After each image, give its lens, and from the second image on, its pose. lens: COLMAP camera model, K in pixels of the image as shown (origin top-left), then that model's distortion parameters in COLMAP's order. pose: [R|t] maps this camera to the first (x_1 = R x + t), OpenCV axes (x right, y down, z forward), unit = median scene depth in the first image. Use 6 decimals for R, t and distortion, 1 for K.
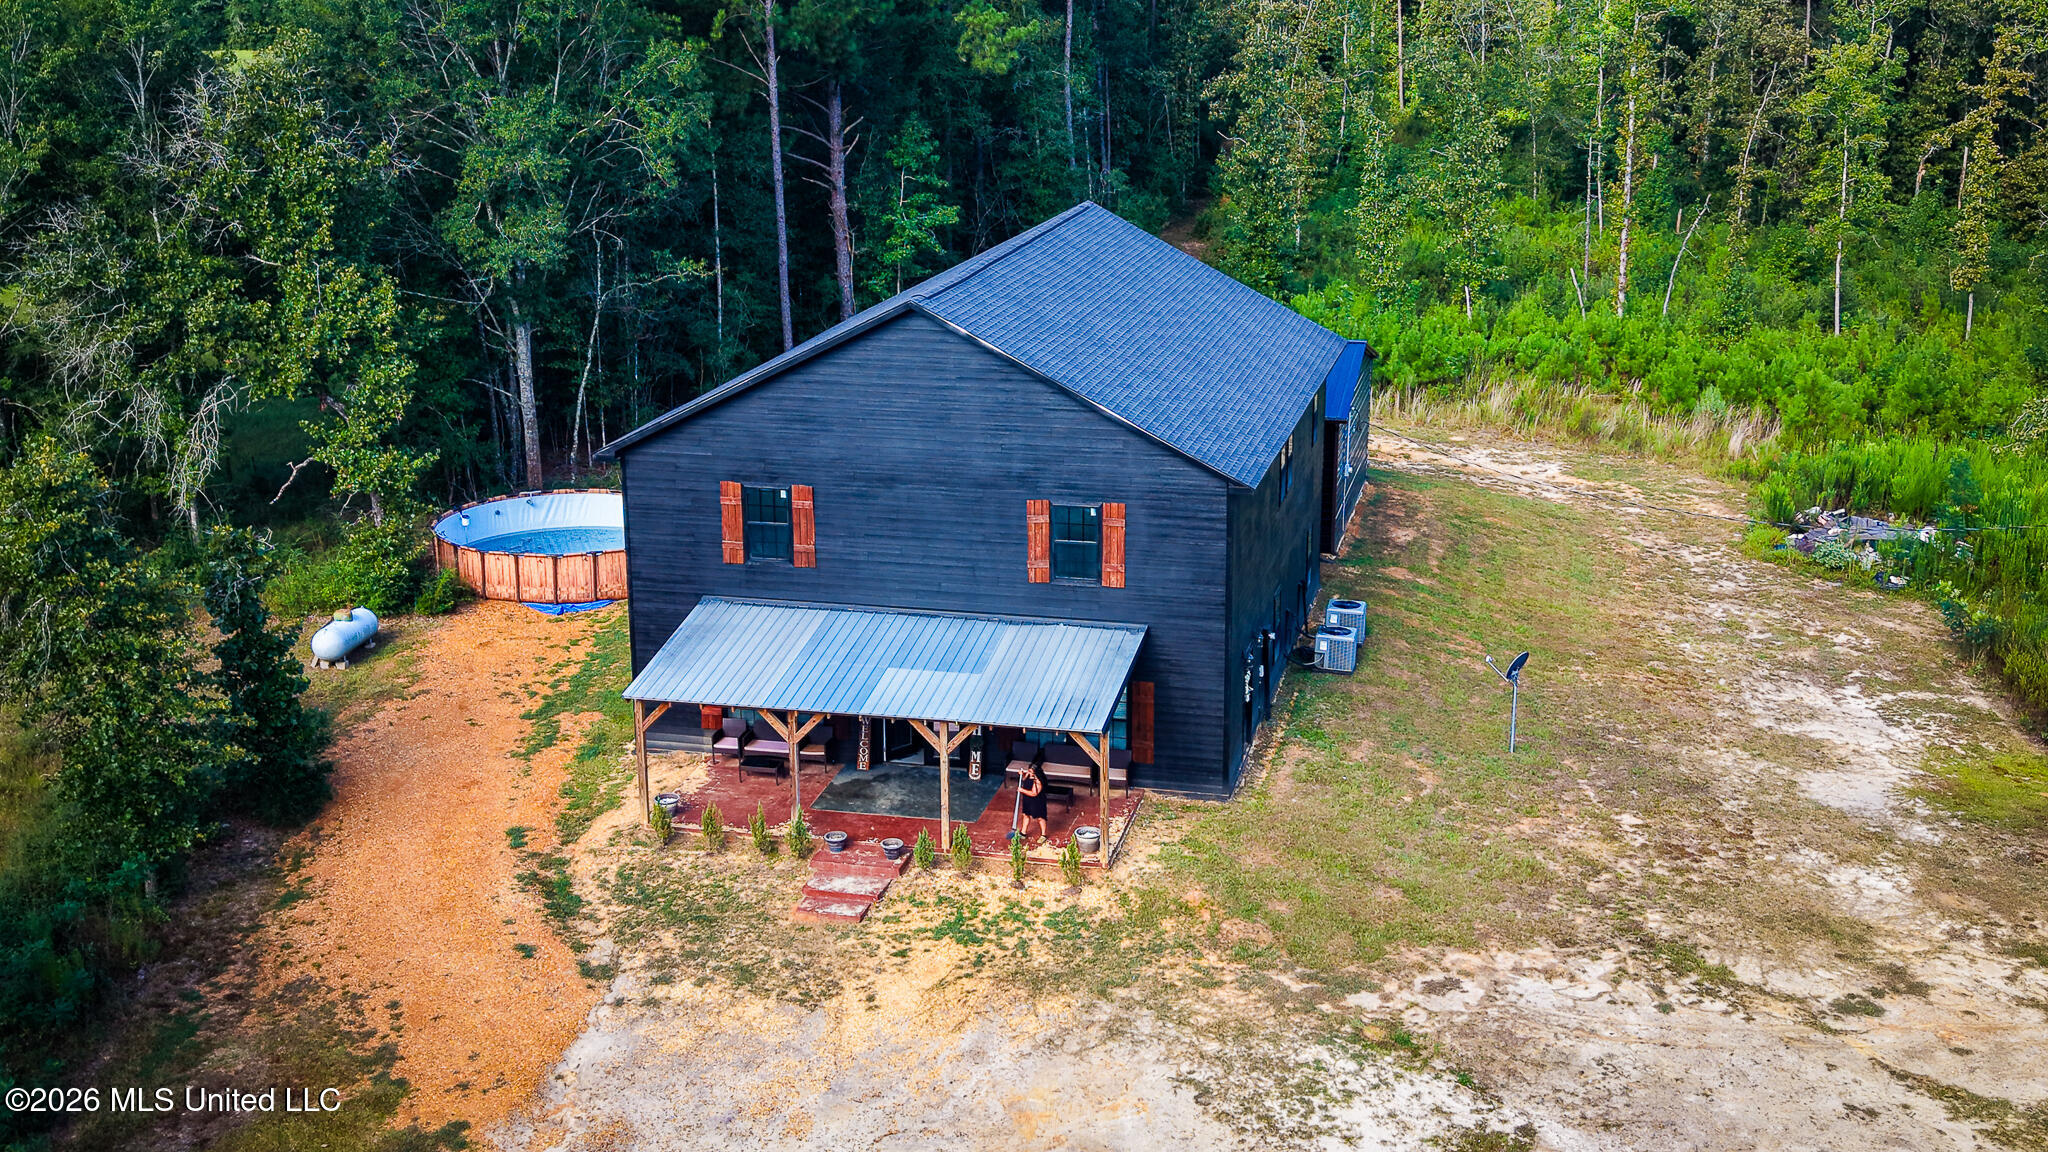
lens RADIAL K [[2328.1, 0, 1024.0], [0, 2328.1, 576.0], [0, 0, 1]] dist [0.153721, -0.465616]
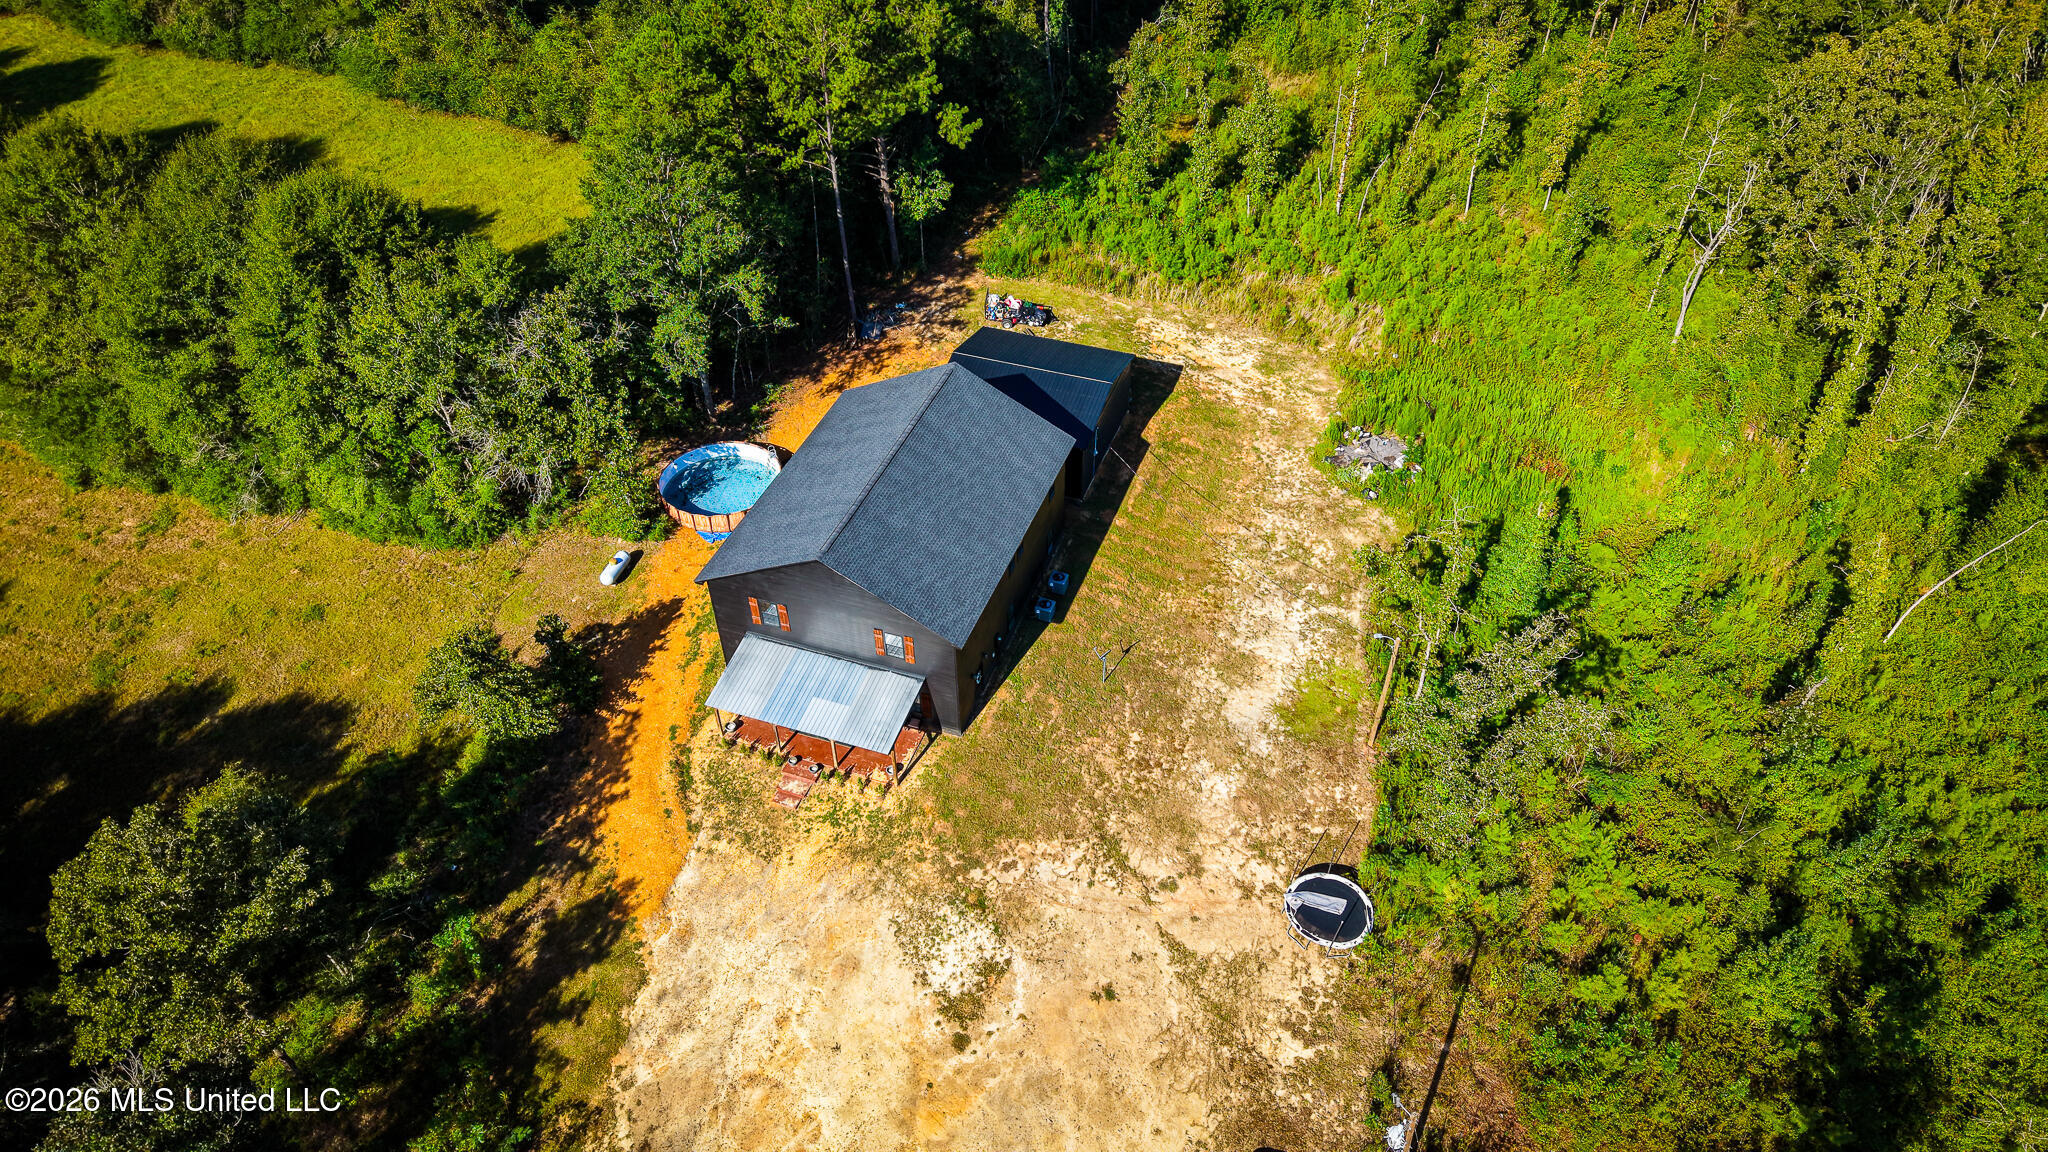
lens RADIAL K [[1359.8, 0, 1024.0], [0, 1359.8, 576.0], [0, 0, 1]] dist [0.169356, -0.365150]
pose [[0.994149, 0.070384, -0.081940, 0.260346], [-0.025400, 0.889619, 0.455996, -0.707984], [0.104990, -0.451247, 0.886202, -0.176538]]
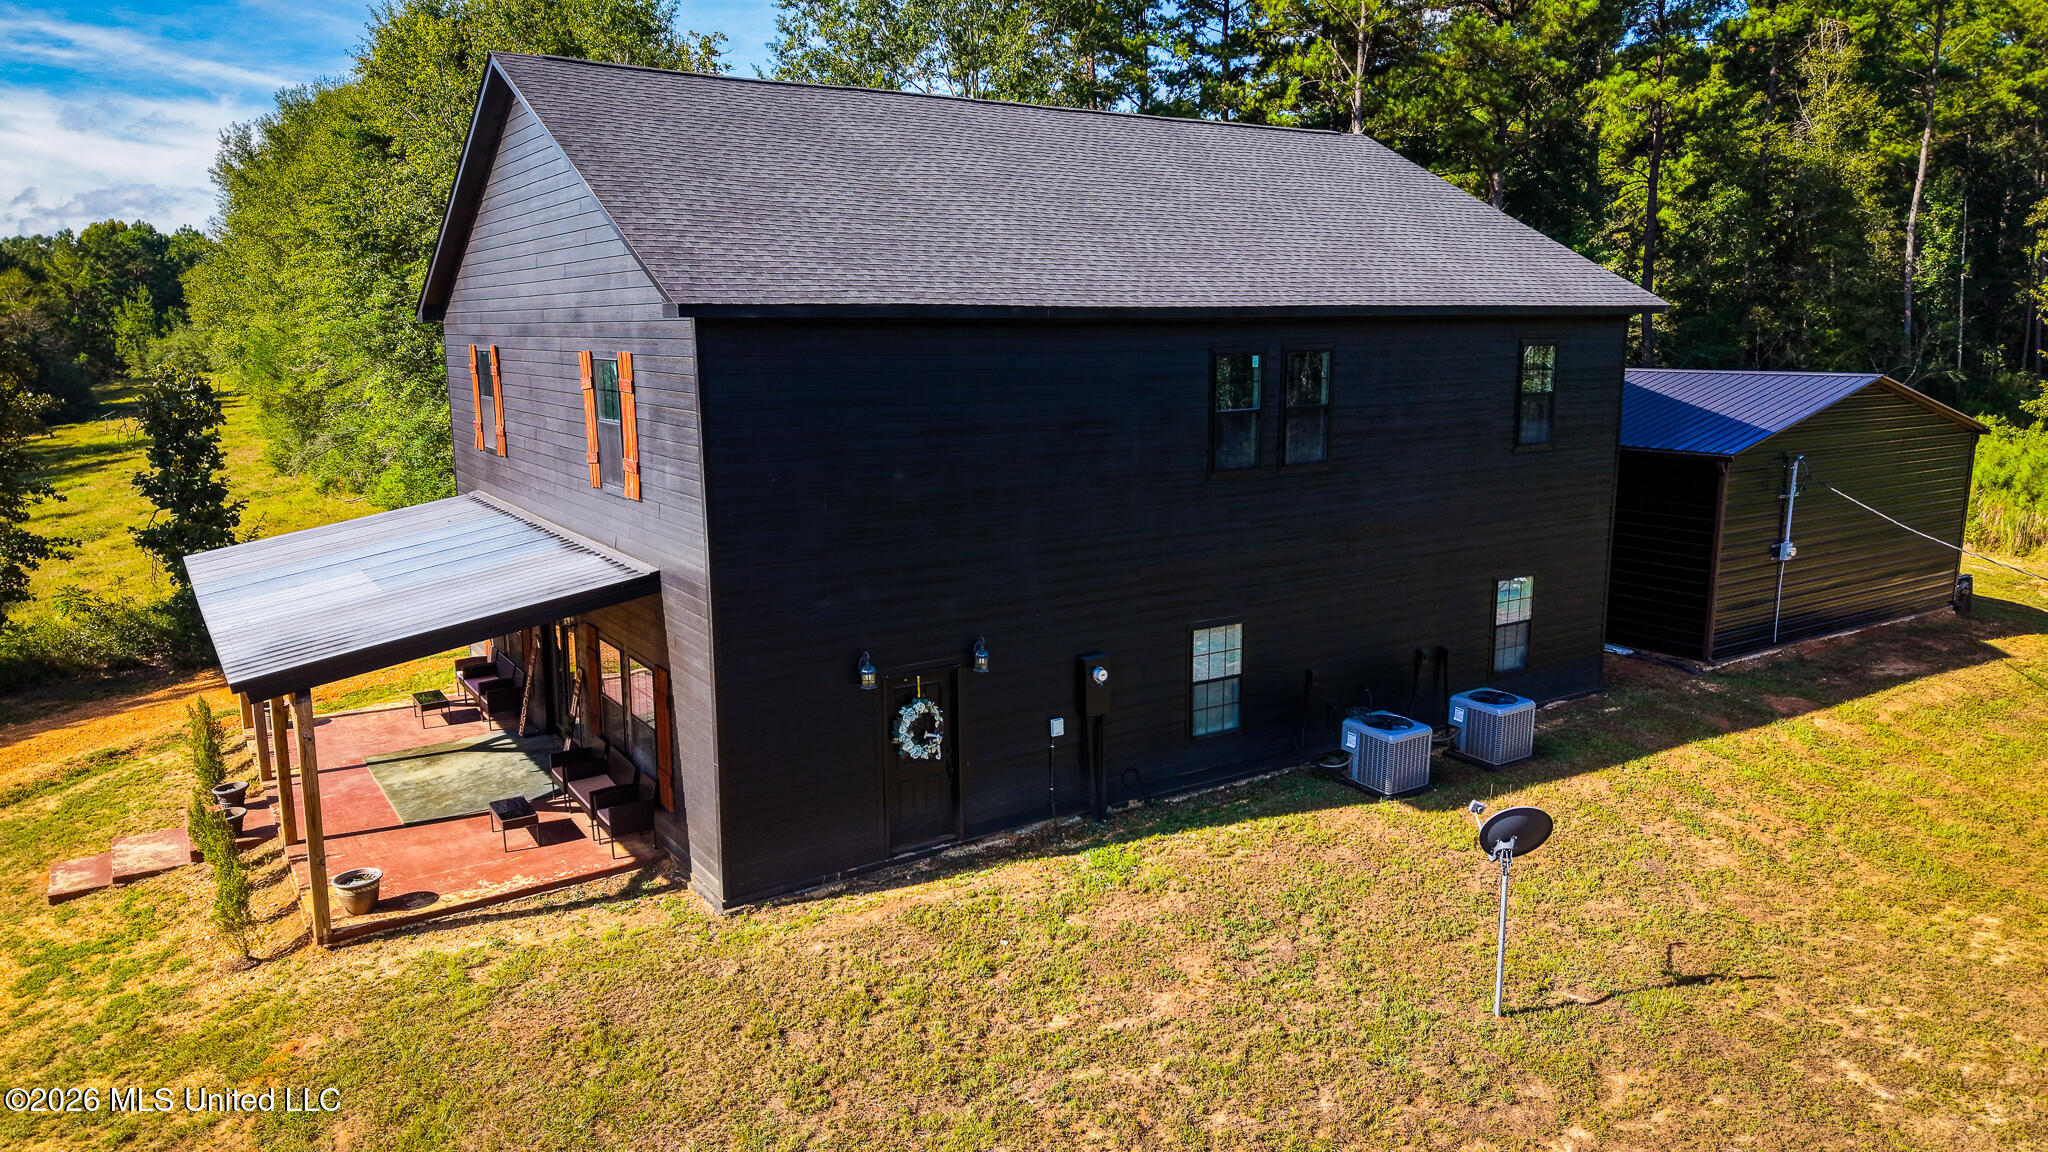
lens RADIAL K [[1367.9, 0, 1024.0], [0, 1367.9, 576.0], [0, 0, 1]] dist [0.007840, -0.001691]
pose [[0.728560, 0.123631, -0.673733, 0.350613], [-0.181234, 0.983317, -0.015541, 0.011097], [0.660572, 0.133426, 0.738812, 0.807581]]
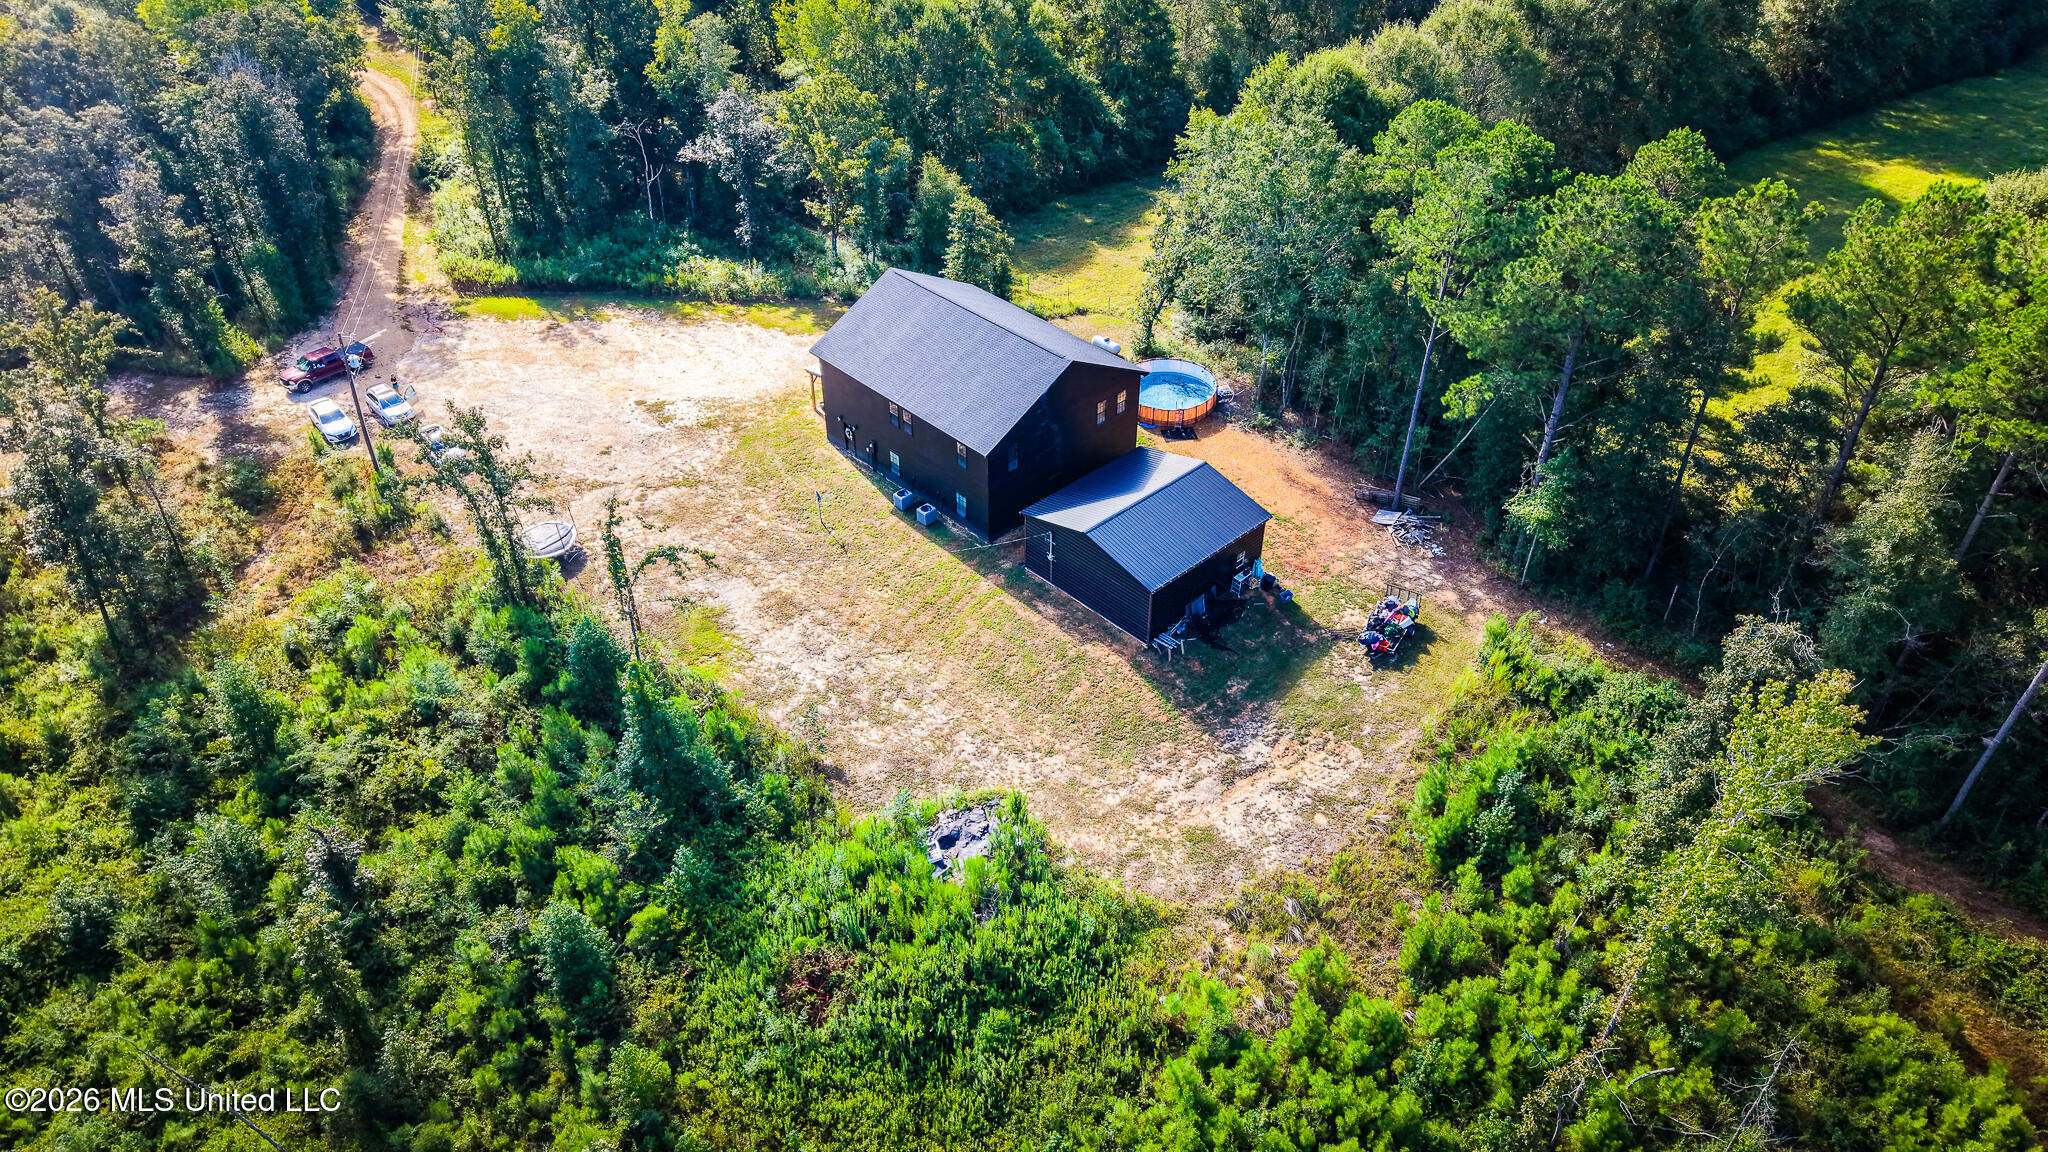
lens RADIAL K [[1373.2, 0, 1024.0], [0, 1373.2, 576.0], [0, 0, 1]] dist [0.014353, -0.004964]
pose [[-0.542594, 0.527956, -0.653341, 1.314538], [-0.221516, 0.660325, 0.717567, -1.236146], [0.810261, 0.534073, -0.241338, 1.815861]]
